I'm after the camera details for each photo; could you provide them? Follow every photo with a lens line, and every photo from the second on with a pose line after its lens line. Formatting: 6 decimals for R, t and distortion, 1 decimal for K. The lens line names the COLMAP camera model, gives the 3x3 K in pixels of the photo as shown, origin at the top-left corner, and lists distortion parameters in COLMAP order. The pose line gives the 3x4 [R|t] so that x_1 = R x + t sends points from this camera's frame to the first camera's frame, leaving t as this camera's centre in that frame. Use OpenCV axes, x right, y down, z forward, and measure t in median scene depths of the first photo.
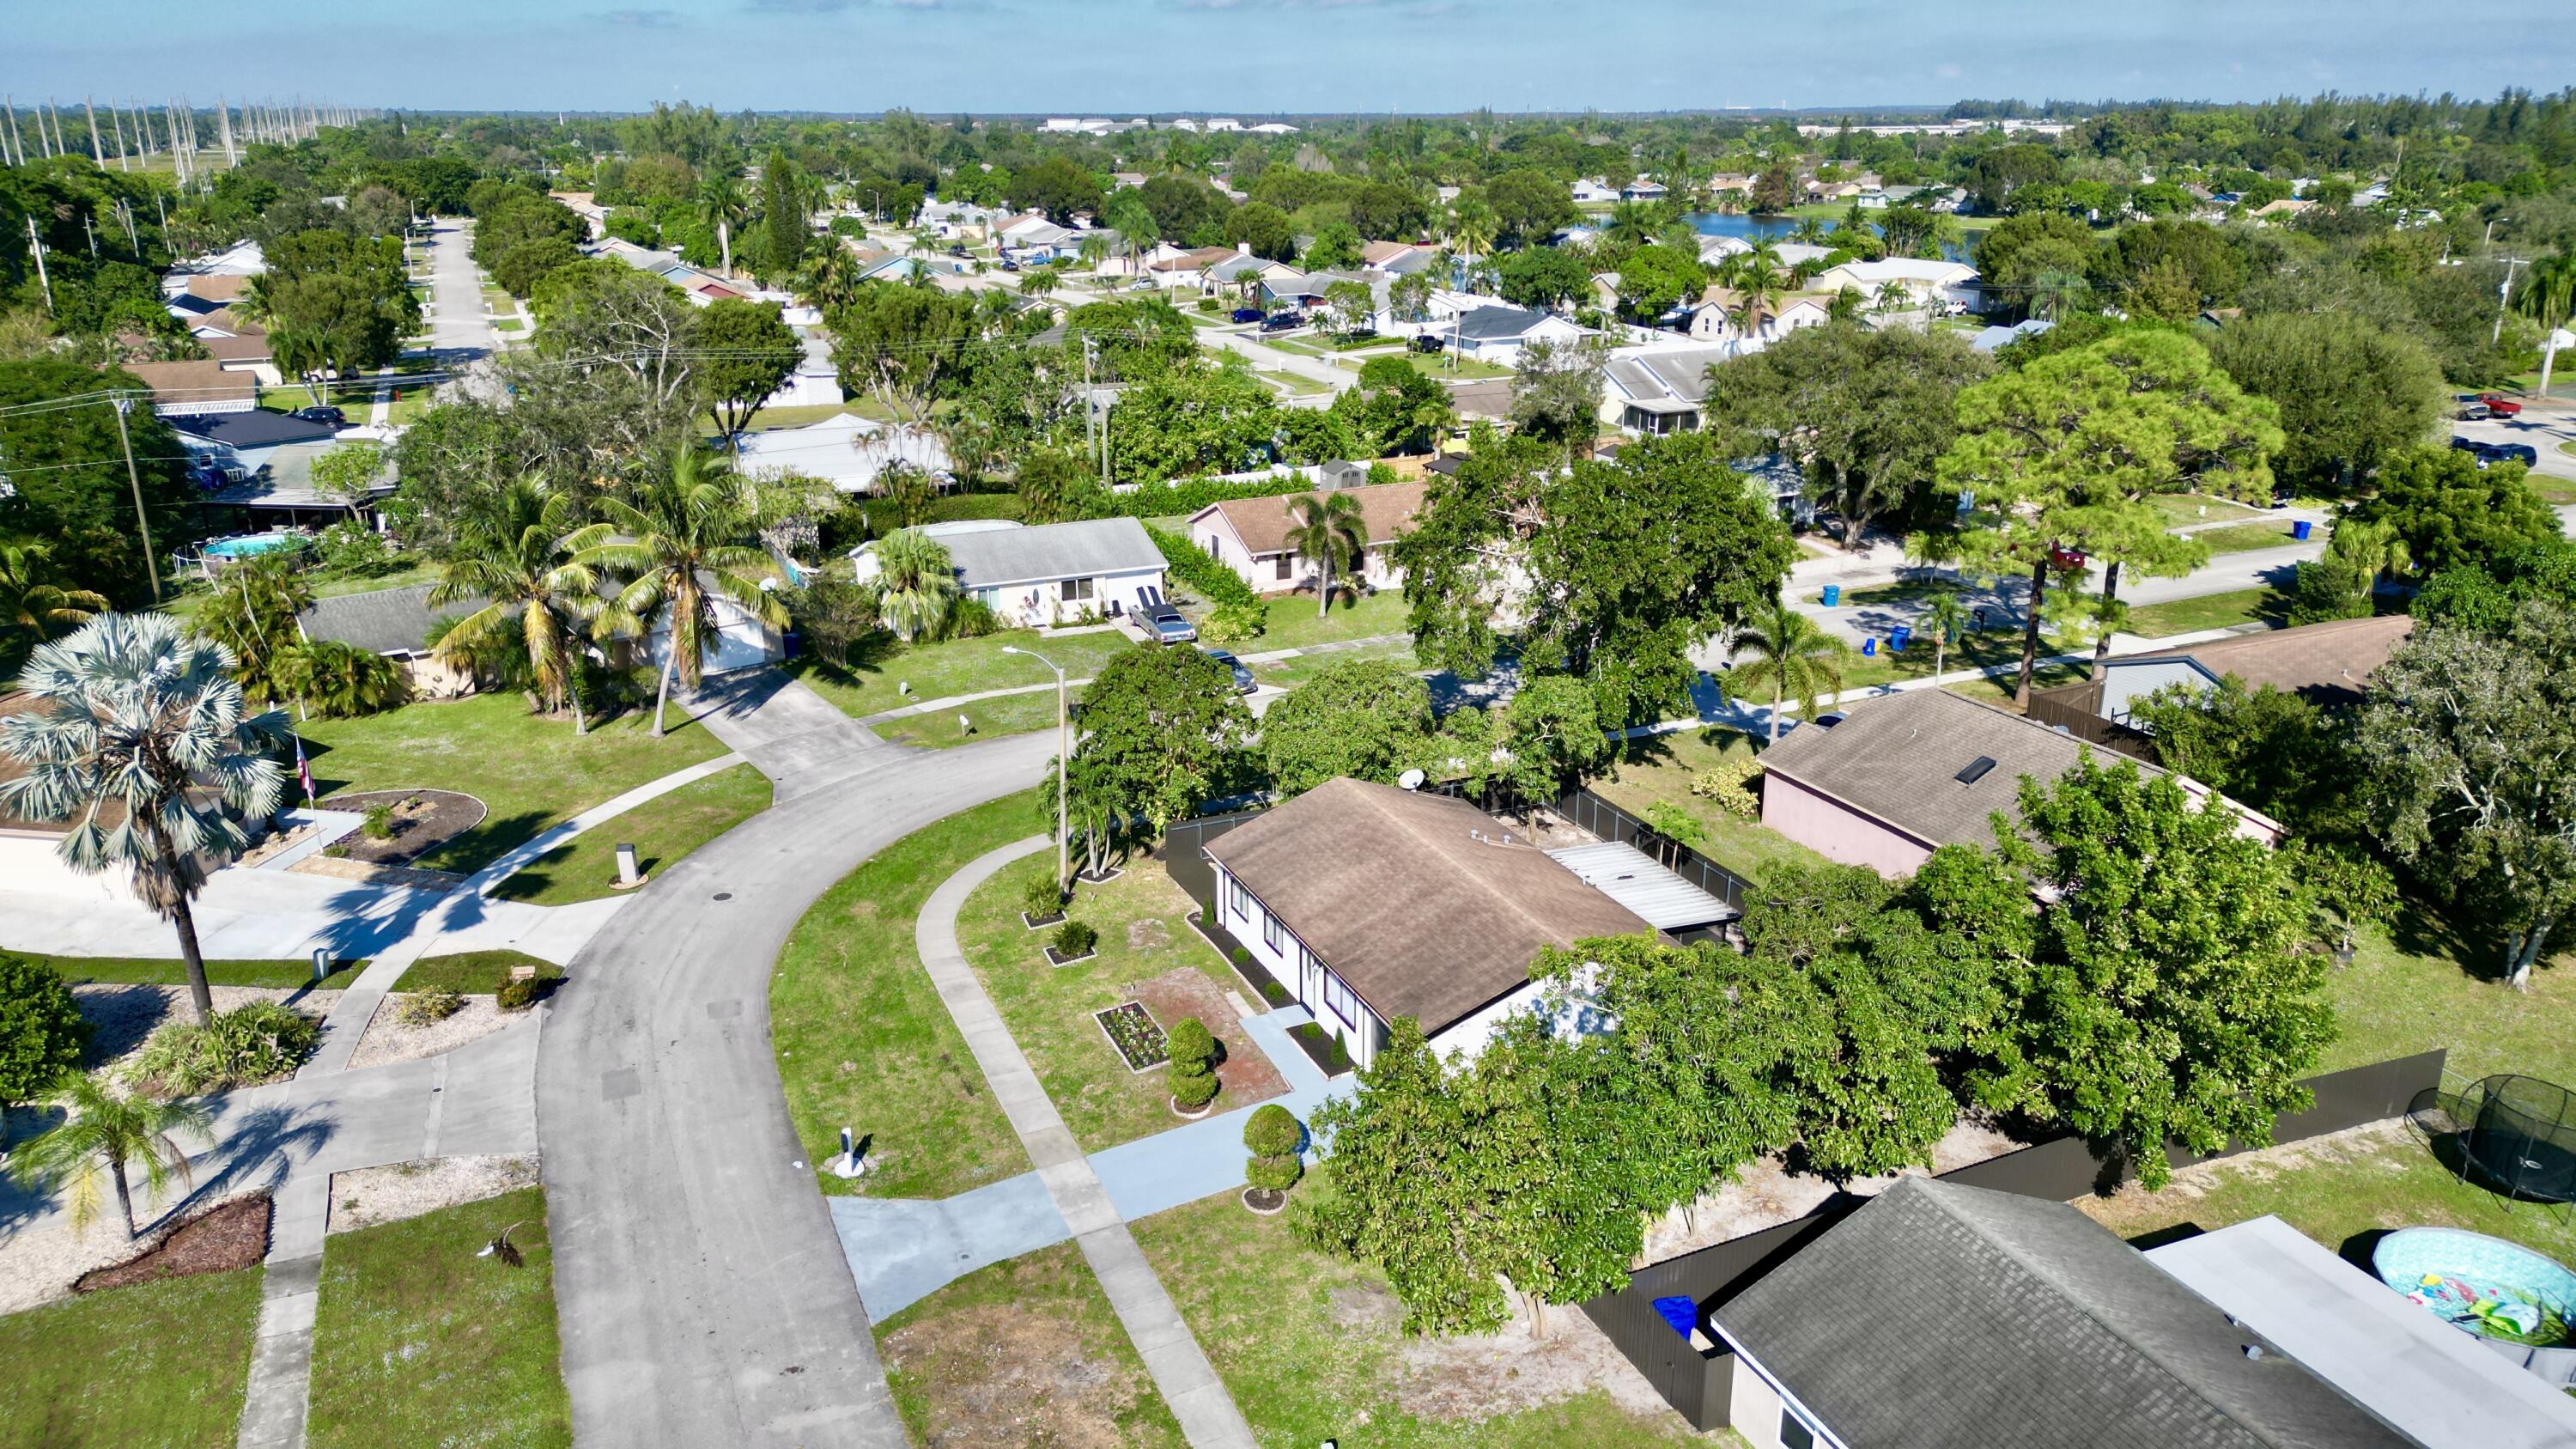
lens RADIAL K [[1802.6, 0, 1289.7], [0, 1802.6, 717.6], [0, 0, 1]] dist [0.077097, -0.080772]
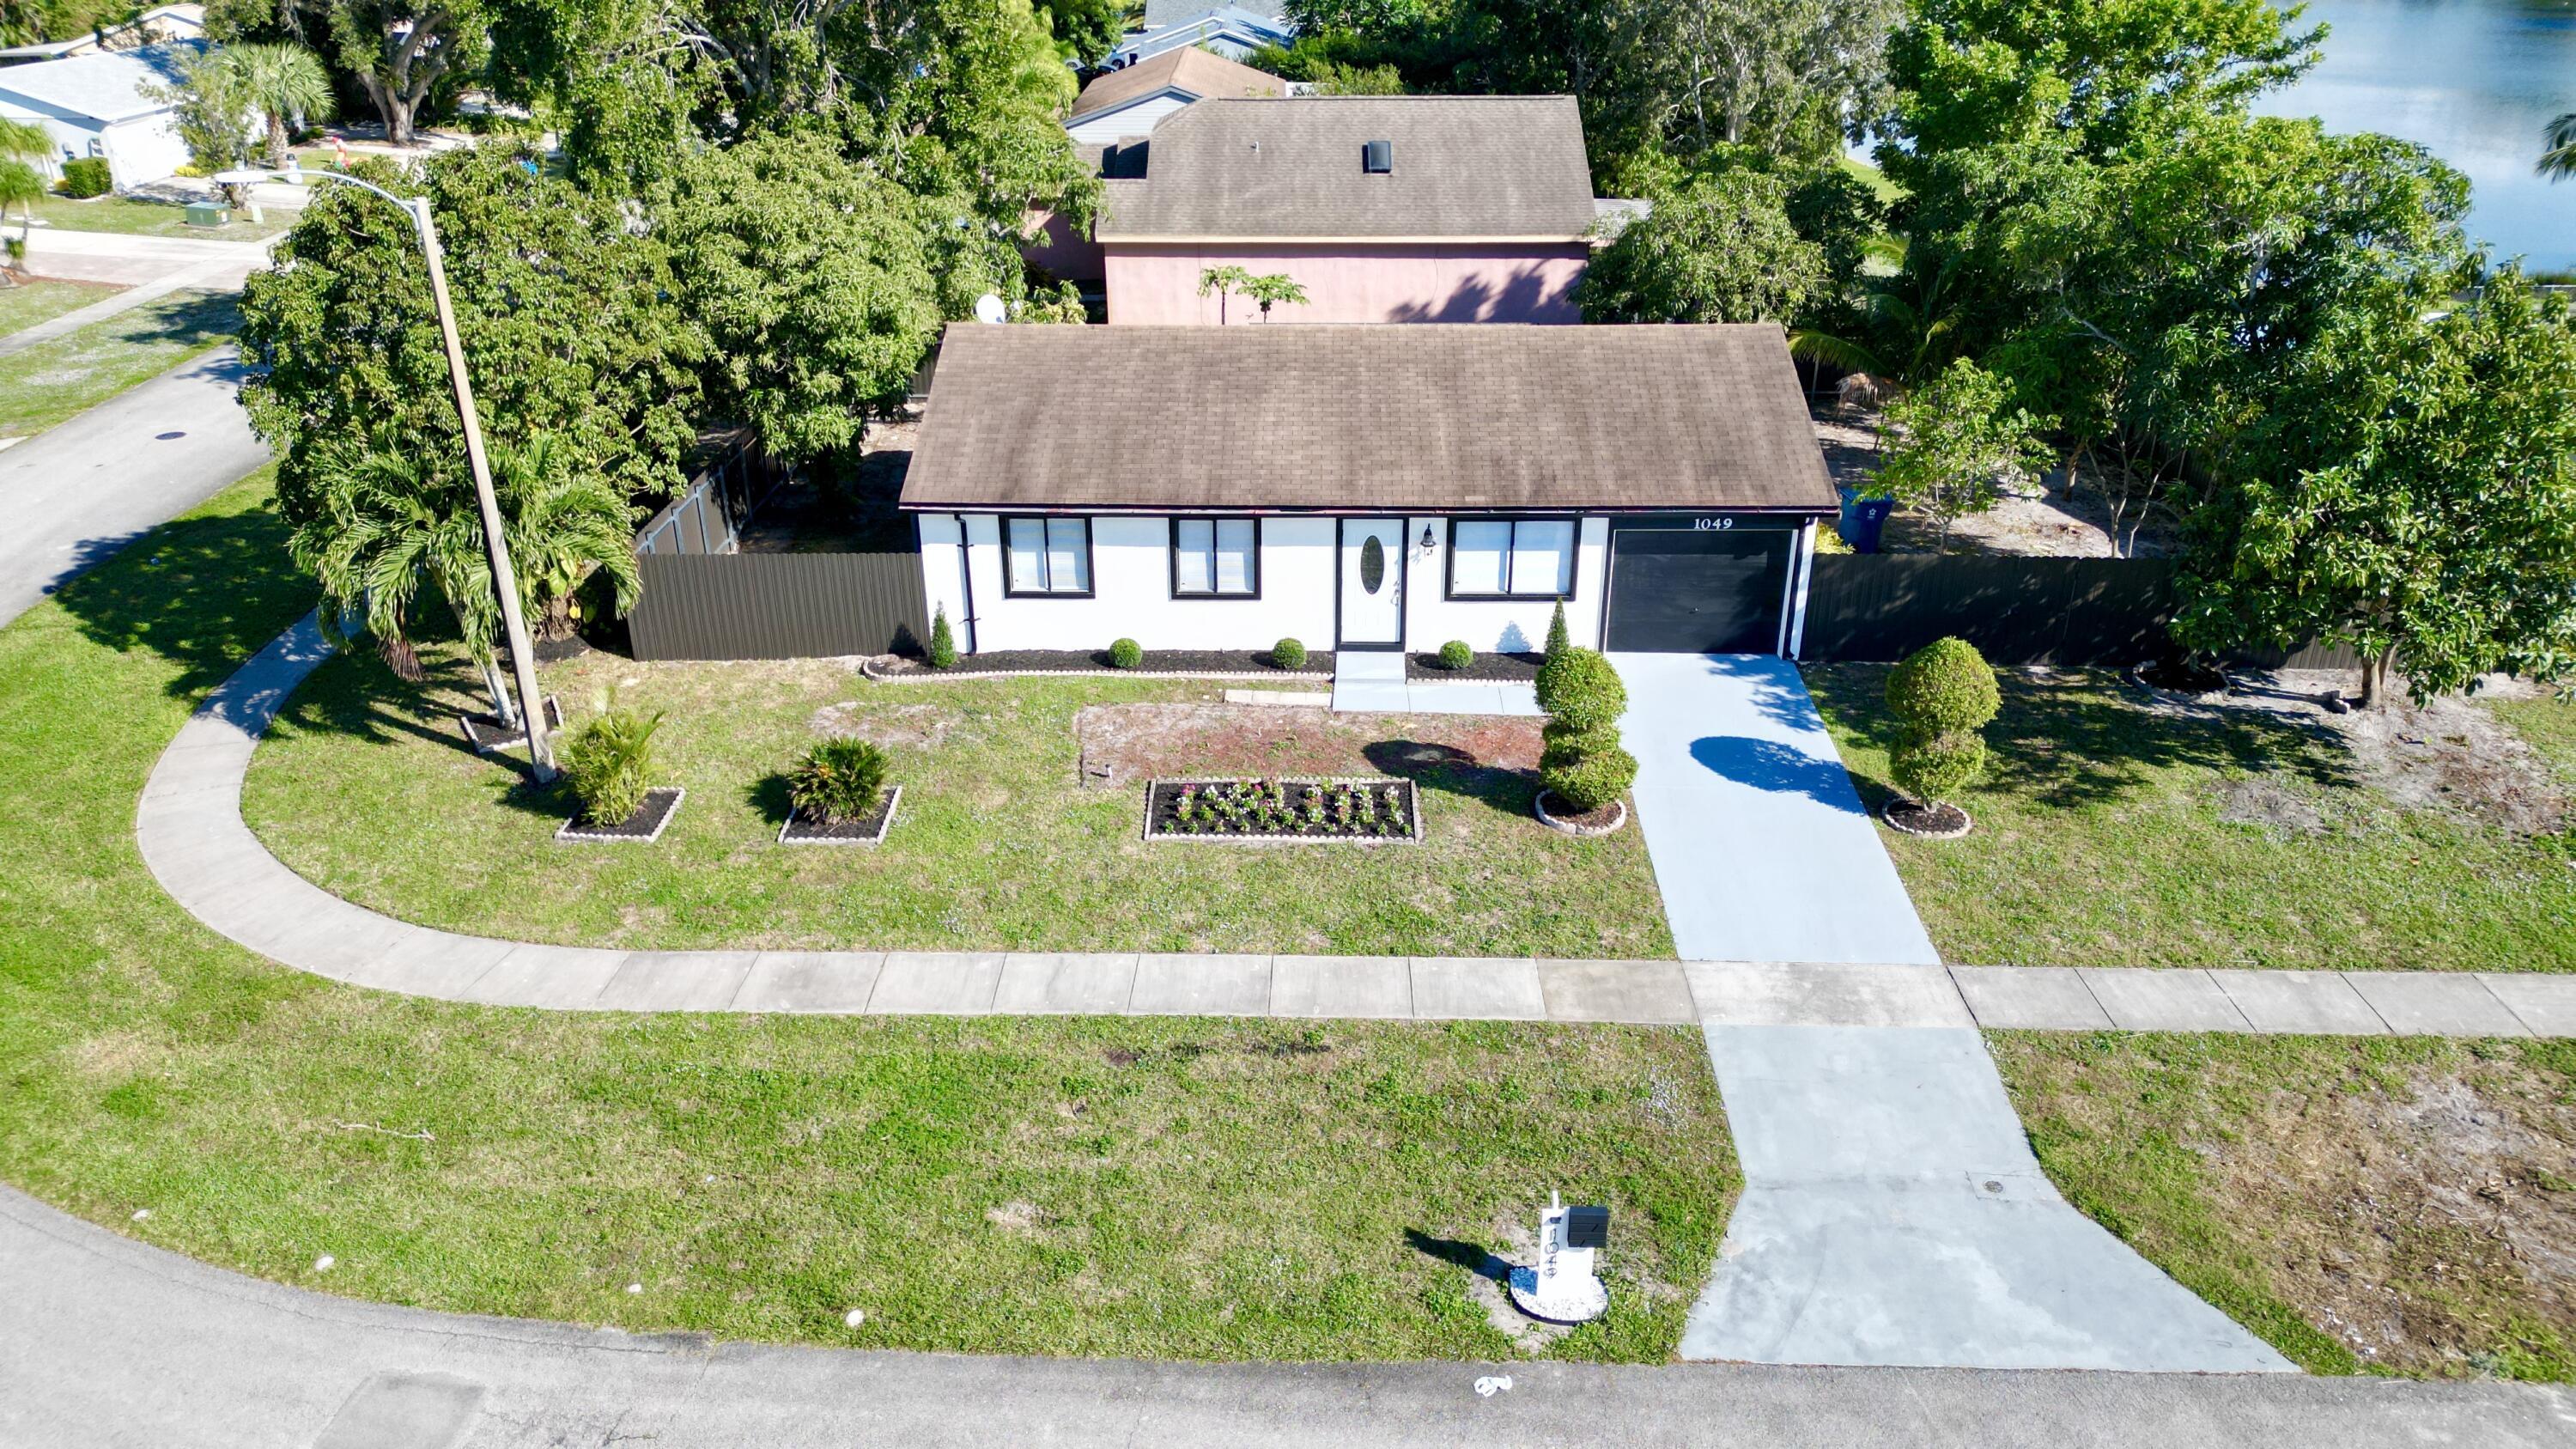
lens RADIAL K [[1802.6, 0, 1289.7], [0, 1802.6, 717.6], [0, 0, 1]] dist [0.077097, -0.080772]
pose [[0.424893, -0.386528, 0.818573, -0.454977], [0.286911, 0.915139, 0.283201, 0.018159], [-0.858573, 0.114528, 0.499735, 0.738844]]
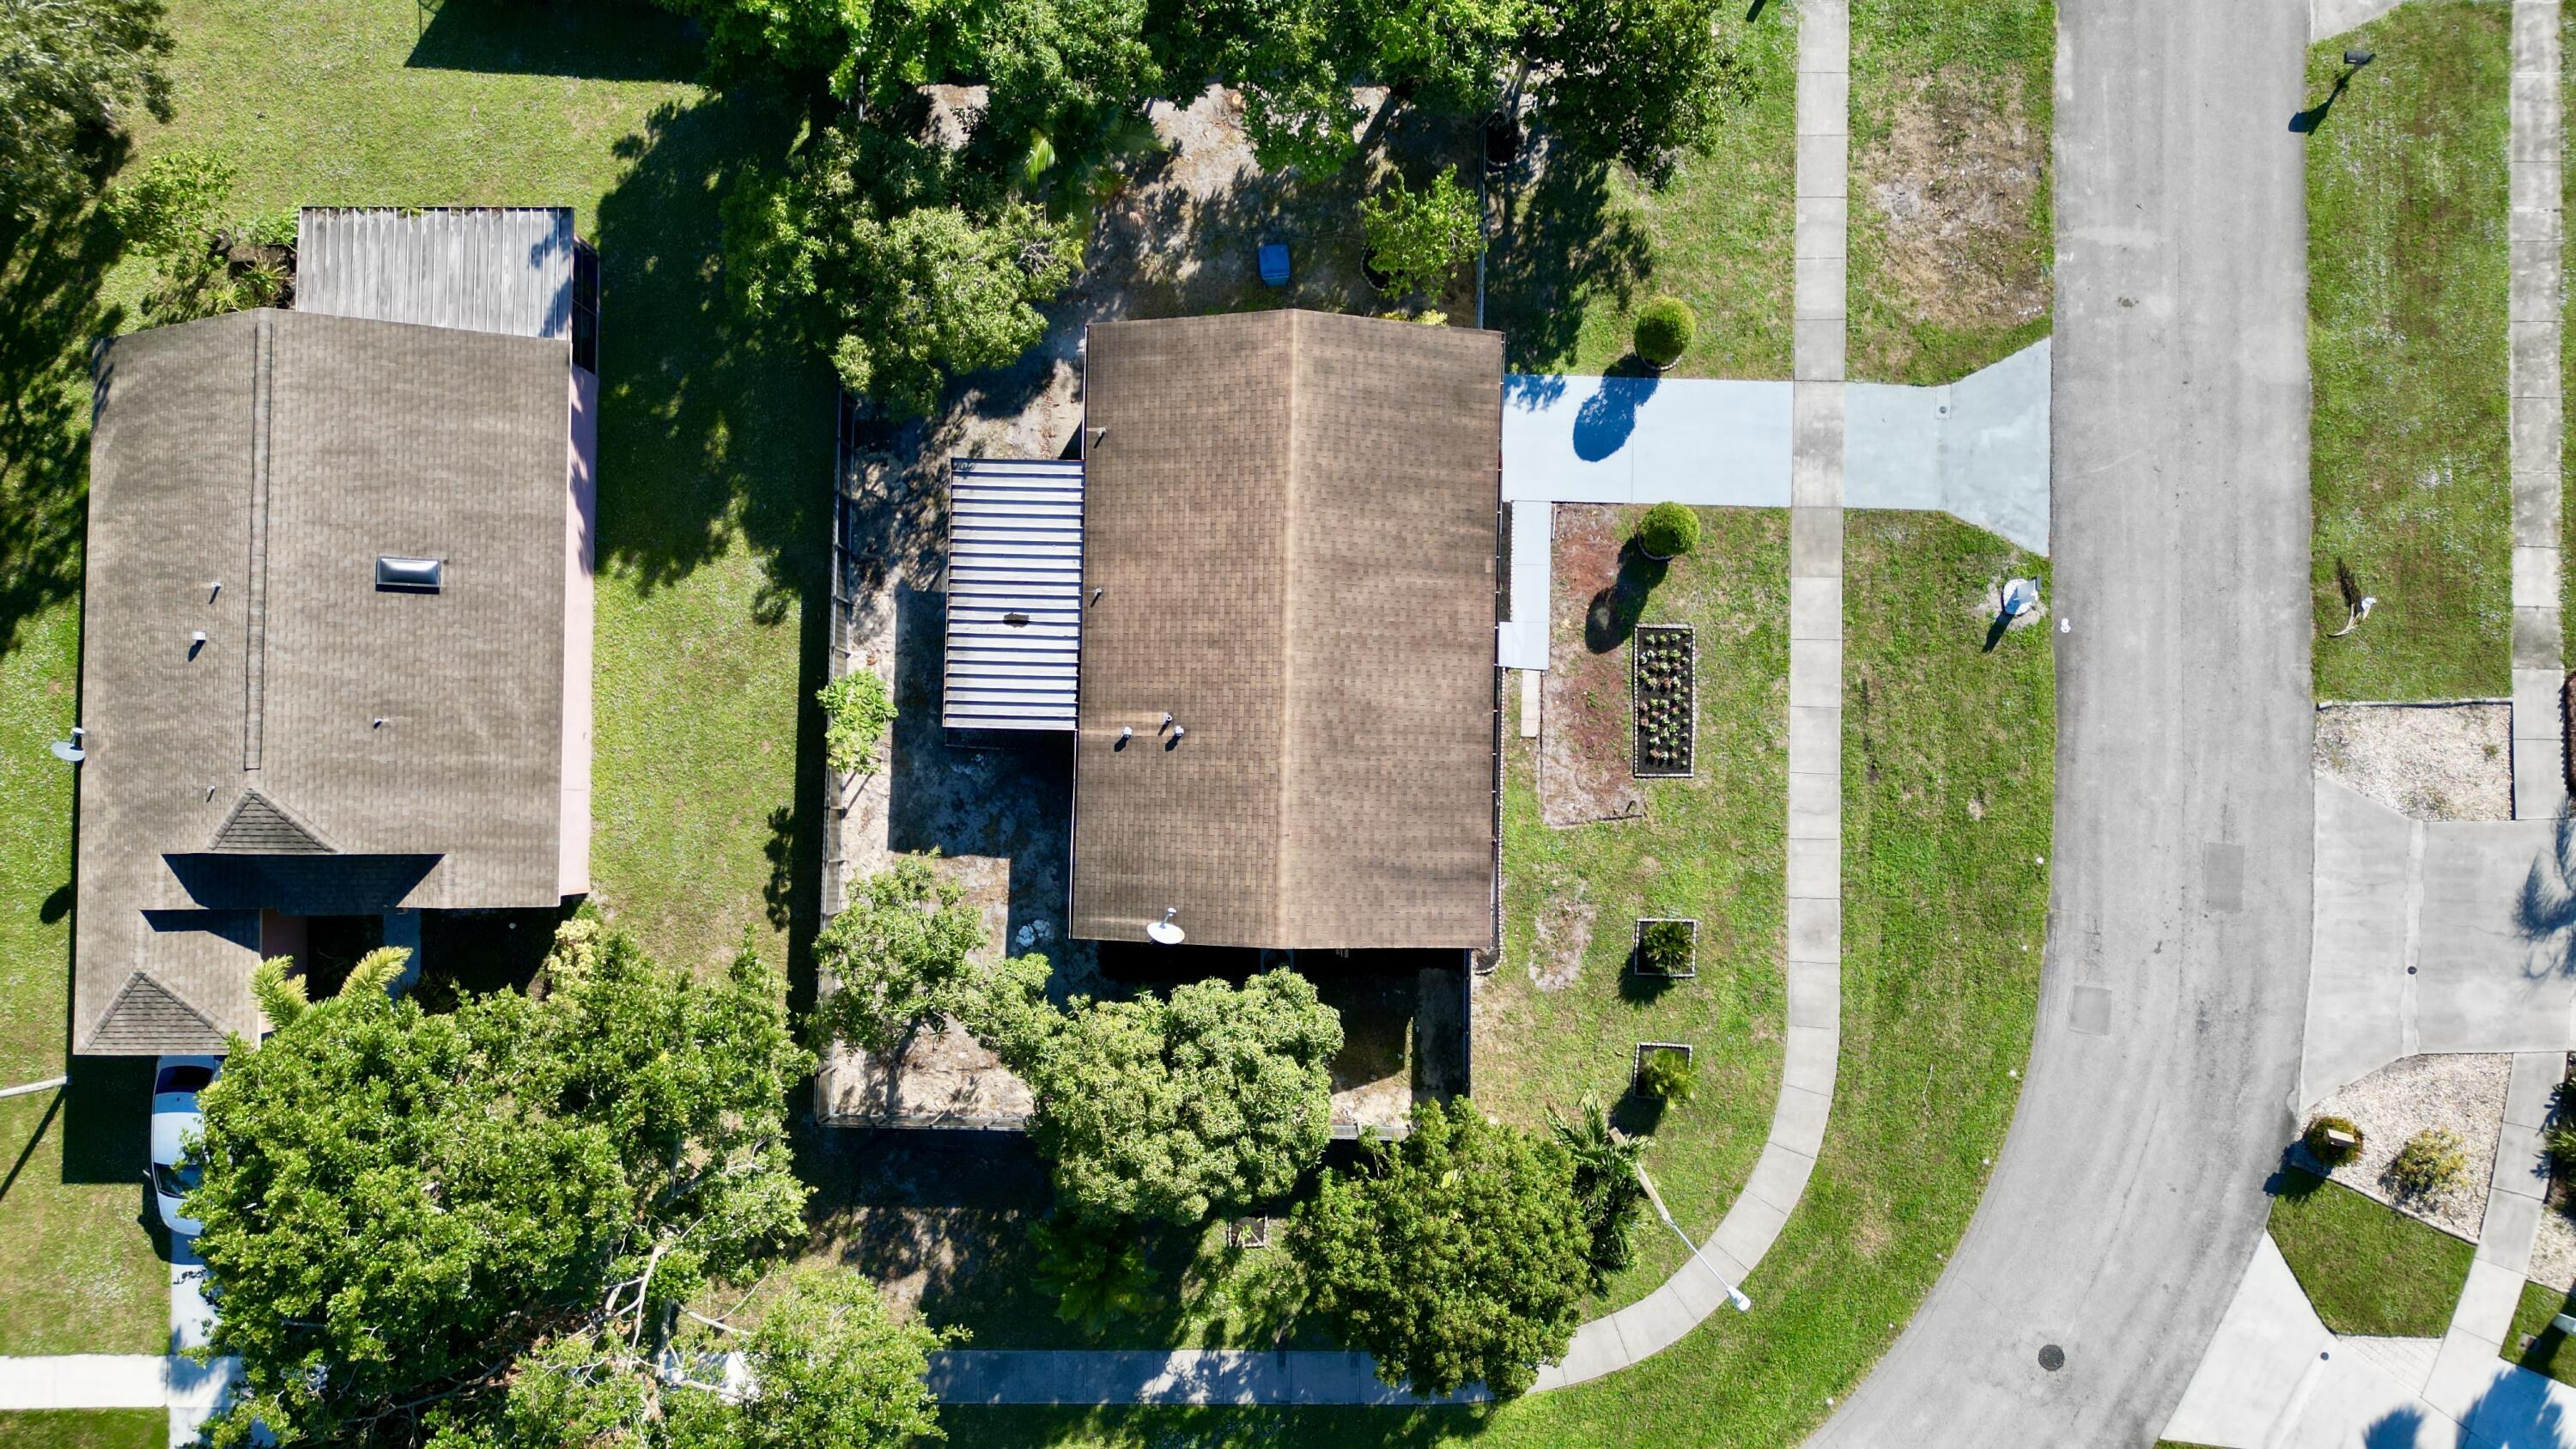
lens RADIAL K [[1802.6, 0, 1289.7], [0, 1802.6, 717.6], [0, 0, 1]] dist [0.077097, -0.080772]
pose [[-0.904184, -0.426035, 0.030745, 0.045448], [0.146252, -0.241157, 0.959403, -0.660155], [-0.401325, 0.871973, 0.280359, 0.817987]]
